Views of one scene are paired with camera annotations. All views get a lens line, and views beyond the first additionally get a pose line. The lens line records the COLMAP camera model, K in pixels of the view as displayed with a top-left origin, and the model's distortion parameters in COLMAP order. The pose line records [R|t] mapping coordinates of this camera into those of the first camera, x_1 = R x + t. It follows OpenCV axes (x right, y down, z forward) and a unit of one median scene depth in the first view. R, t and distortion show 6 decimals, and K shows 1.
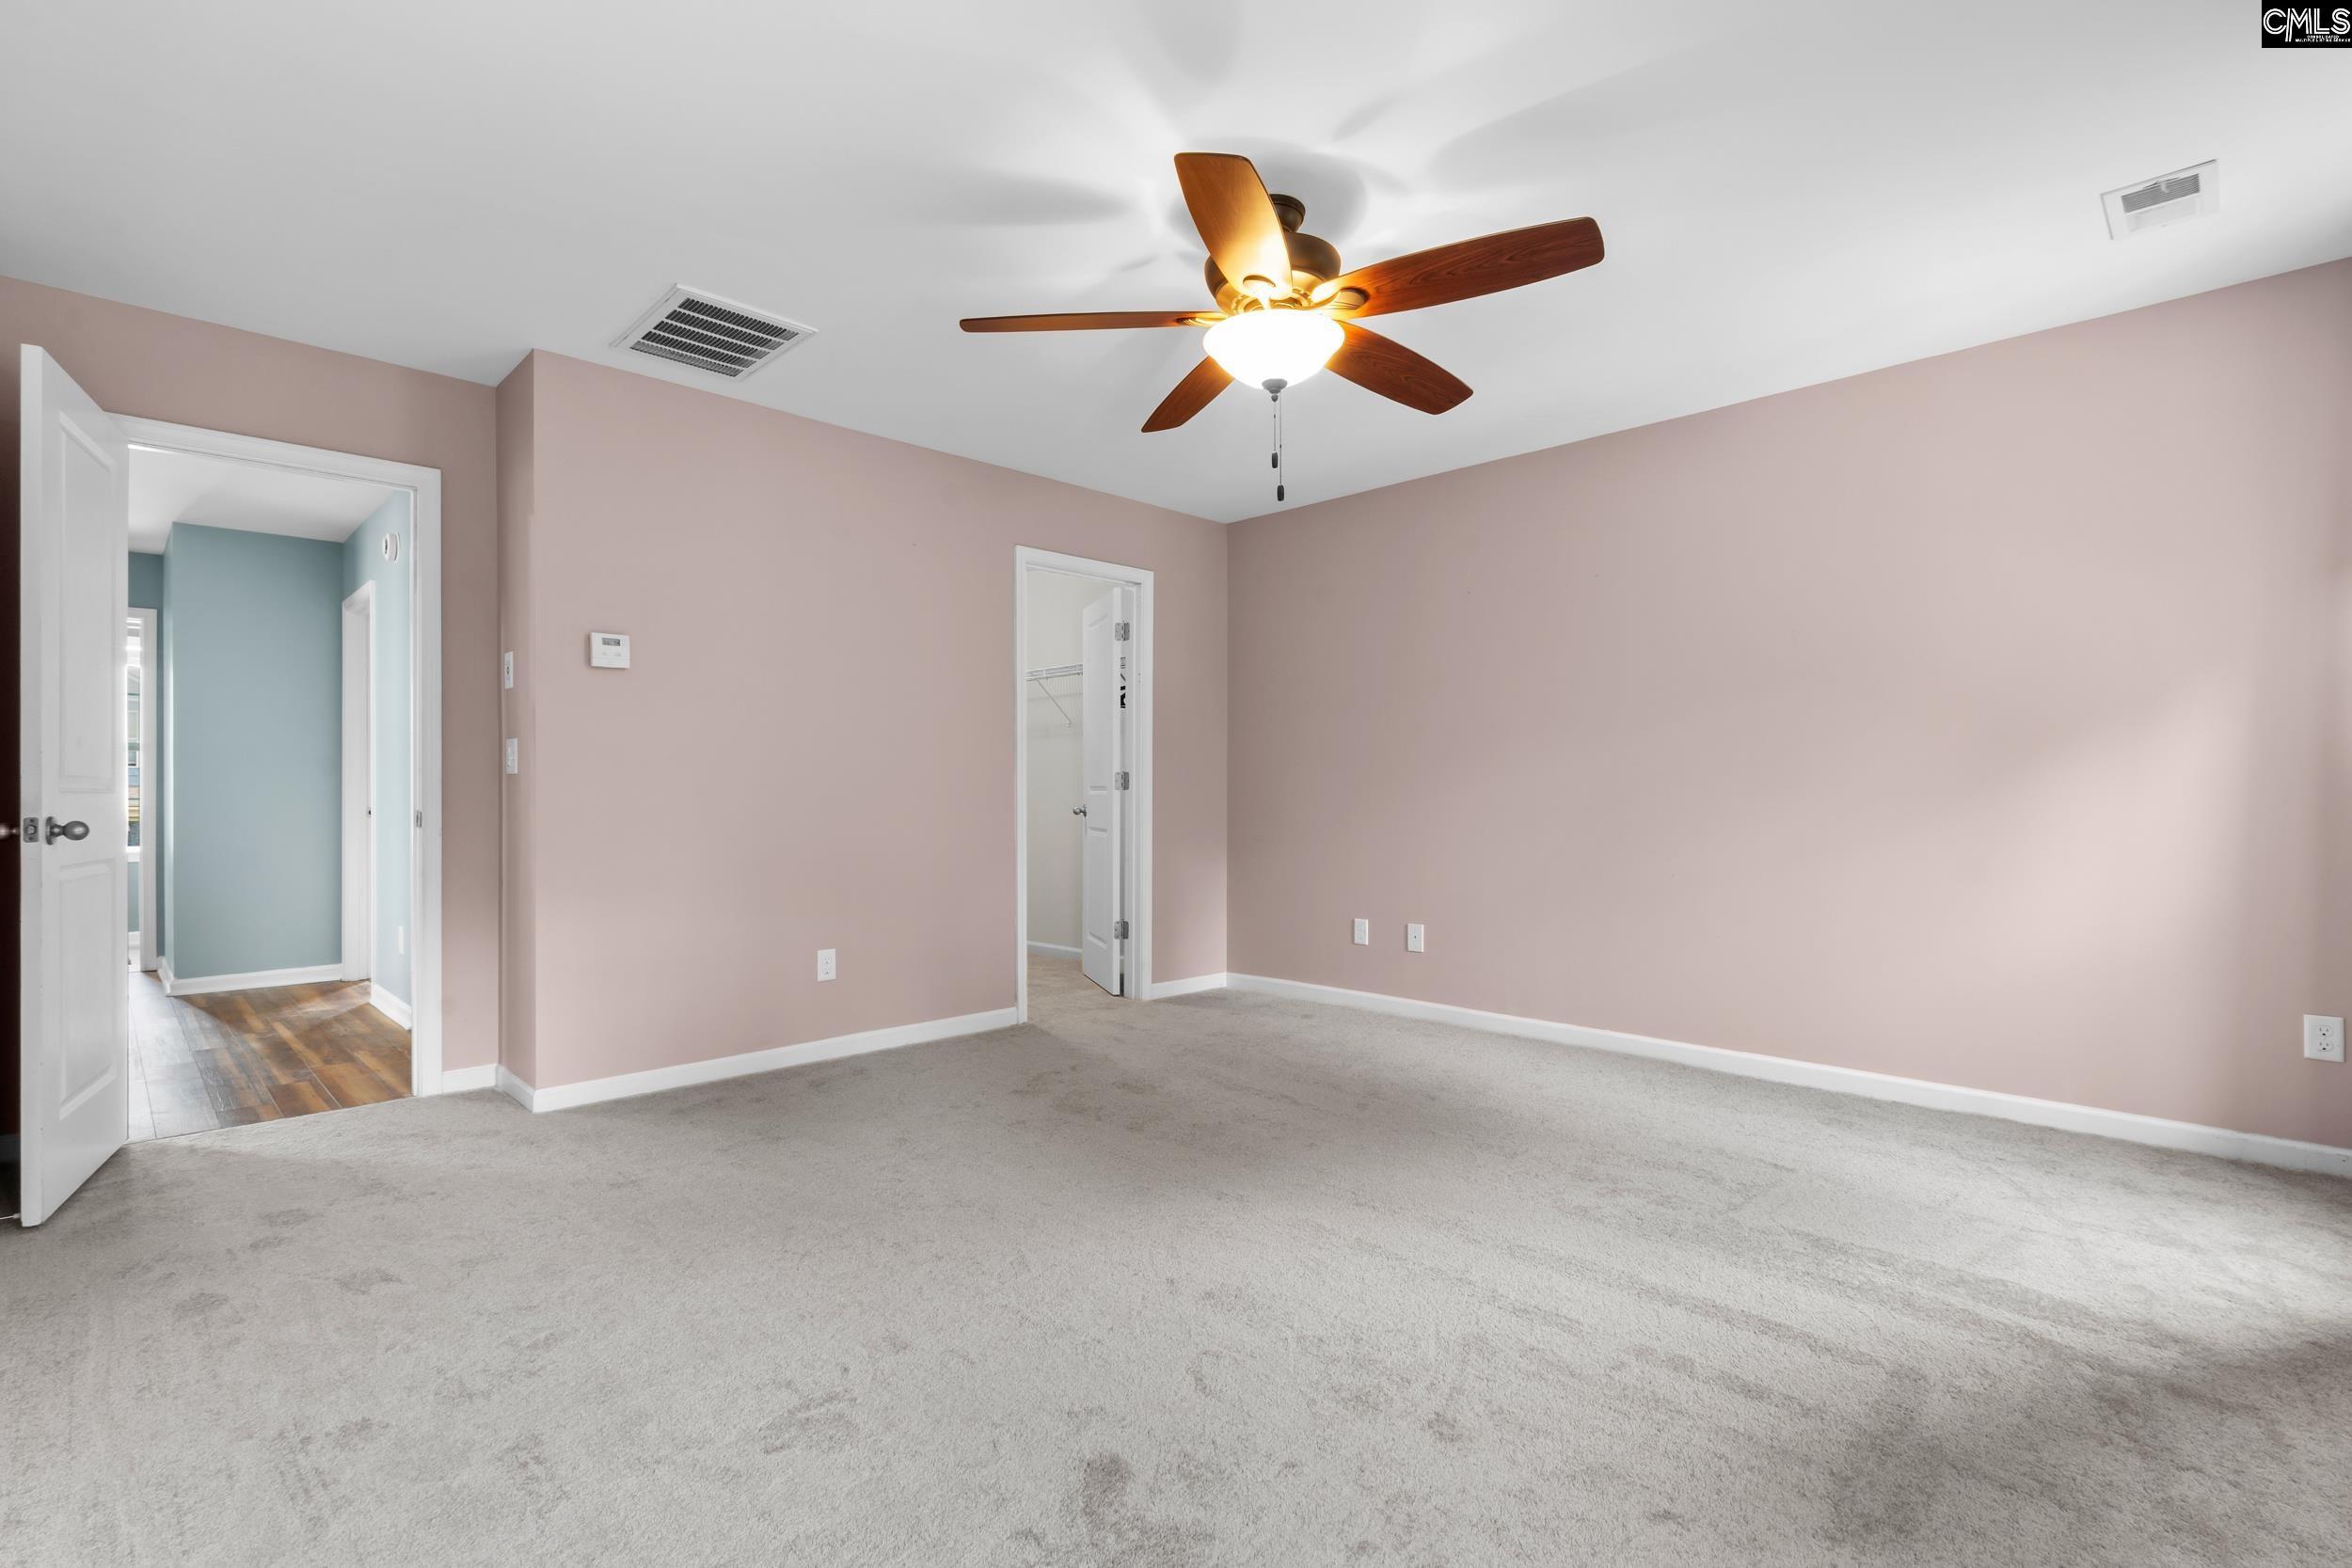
lens RADIAL K [[1099.7, 0, 1156.7], [0, 1099.7, 794.8], [0, 0, 1]] dist [-0.009447, -0.000503]
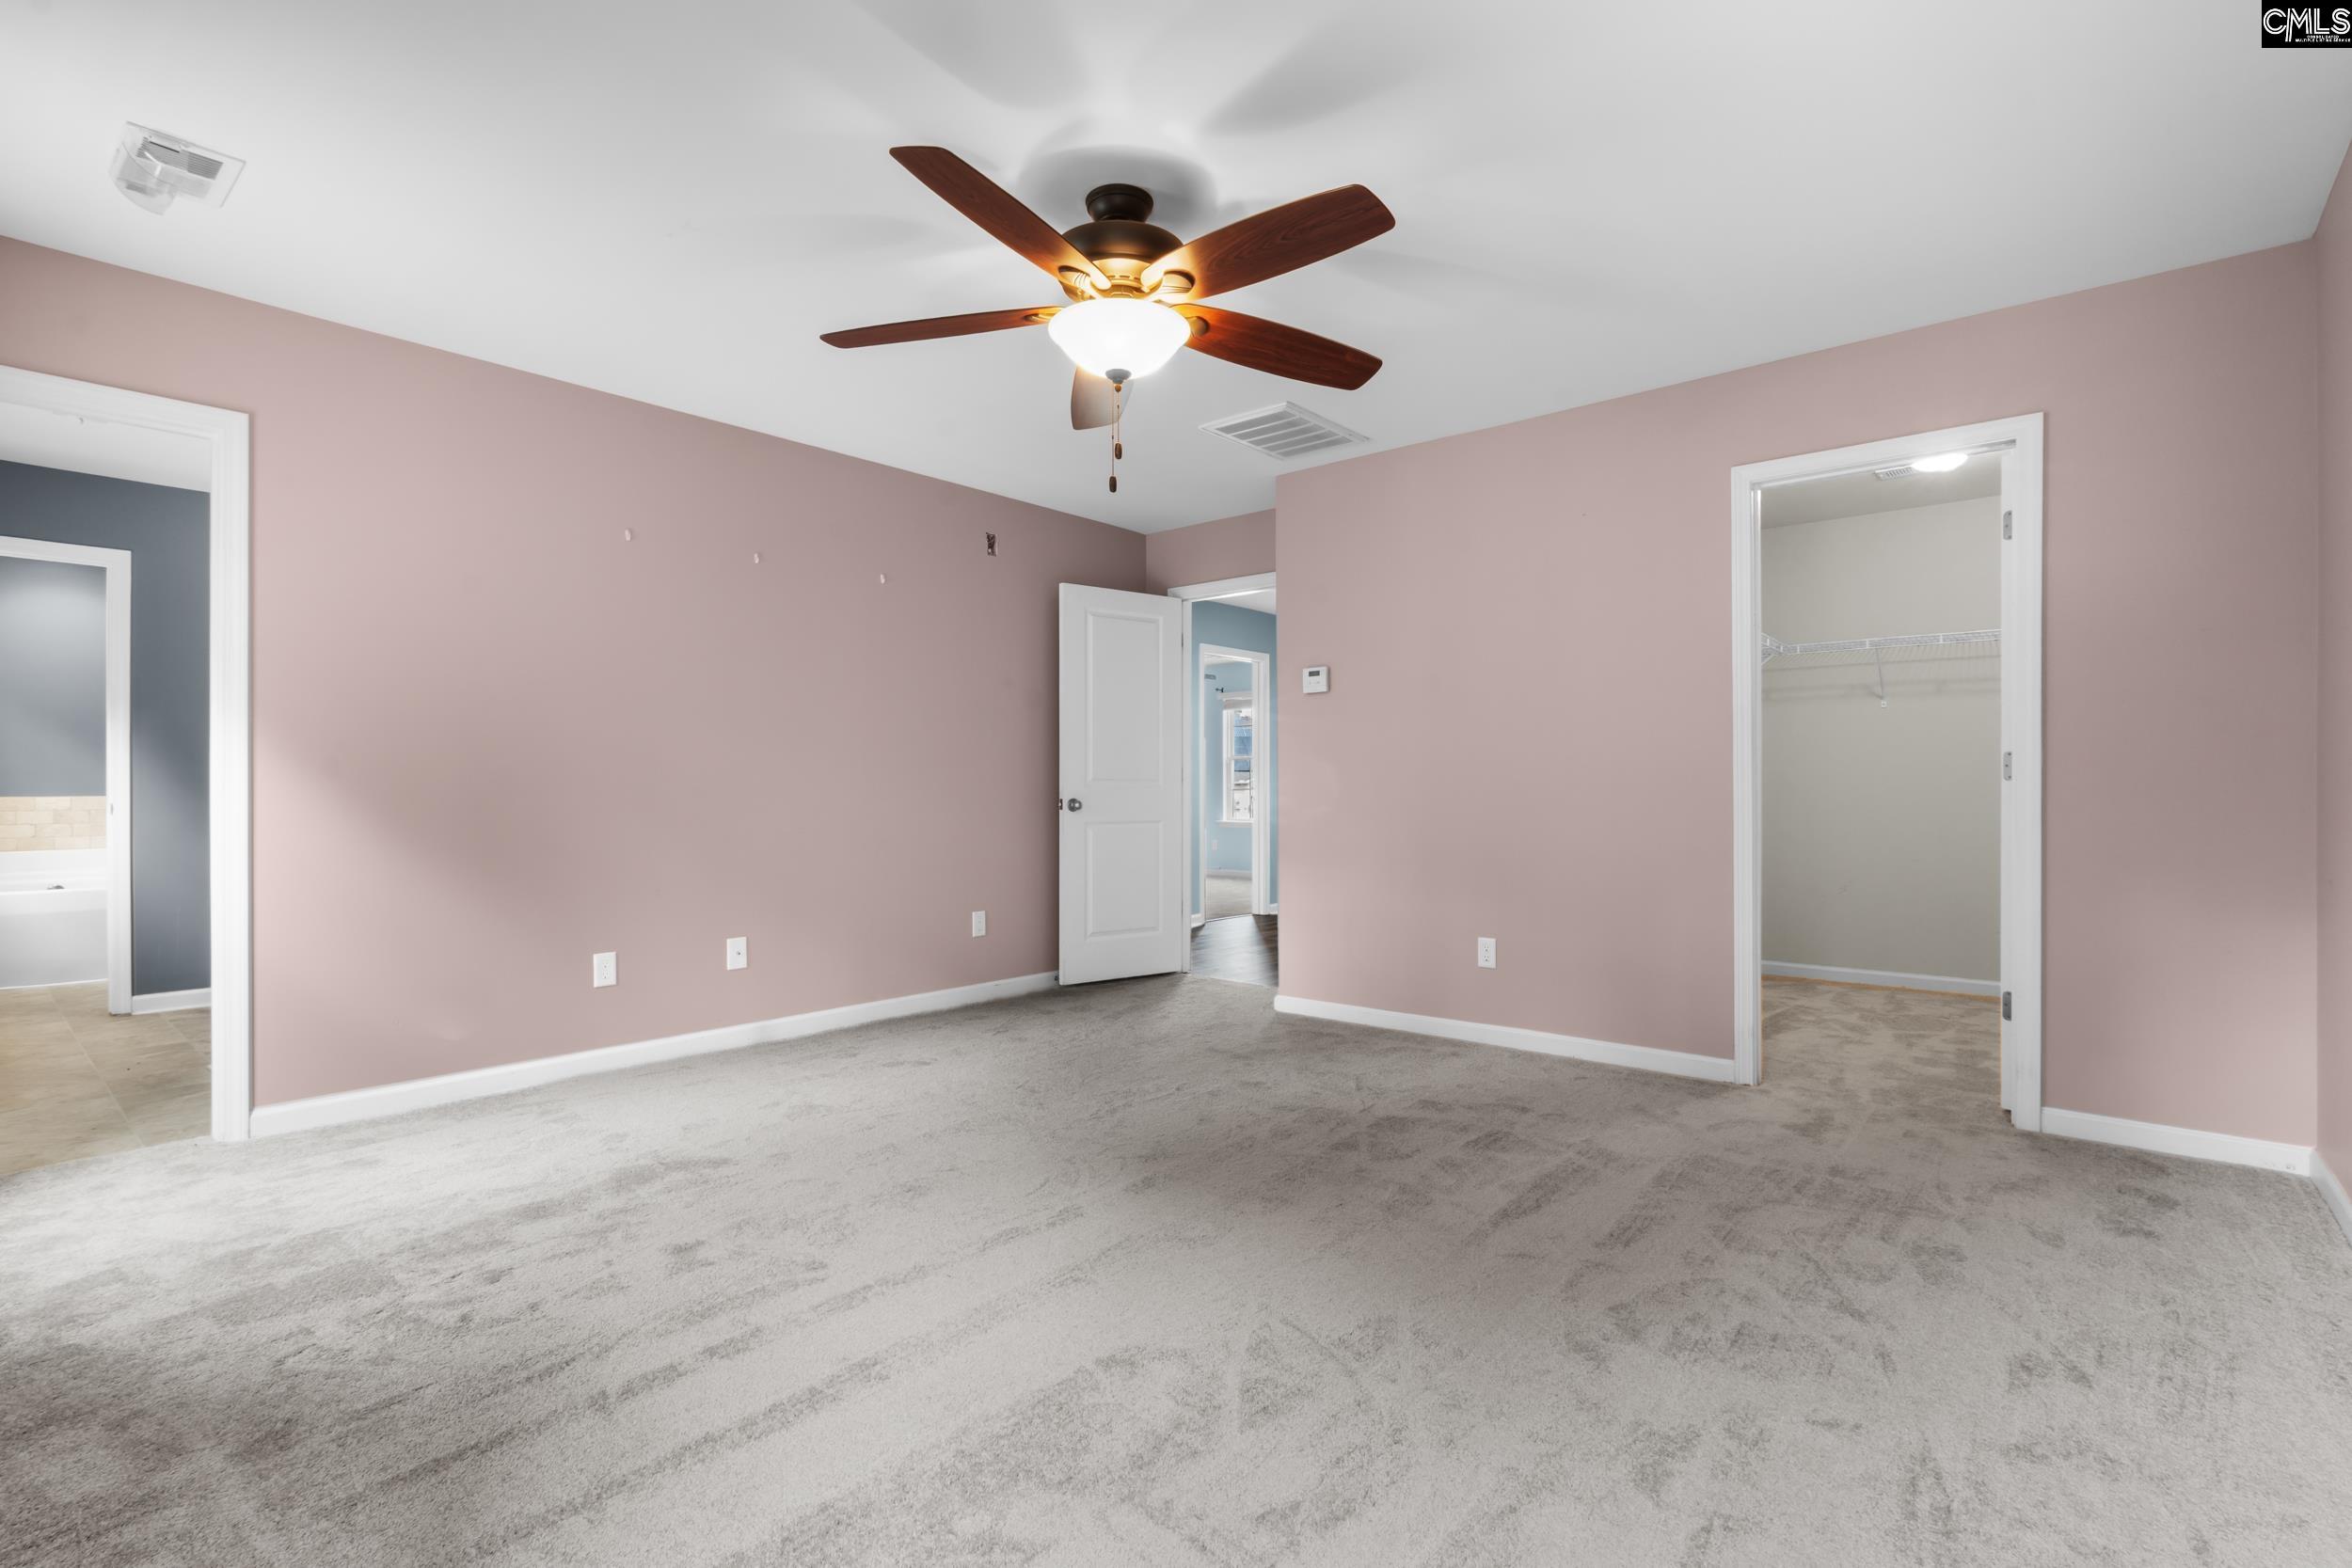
lens RADIAL K [[1101.9, 0, 1176.0], [0, 1101.9, 784.0], [0, 0, 1]] dist [-0.001725, -0.000293]
pose [[0.076260, -0.005517, -0.997073, 0.842511], [-0.000574, 0.999984, -0.005577, 0.002545], [0.997088, 0.000998, 0.076256, 0.744819]]
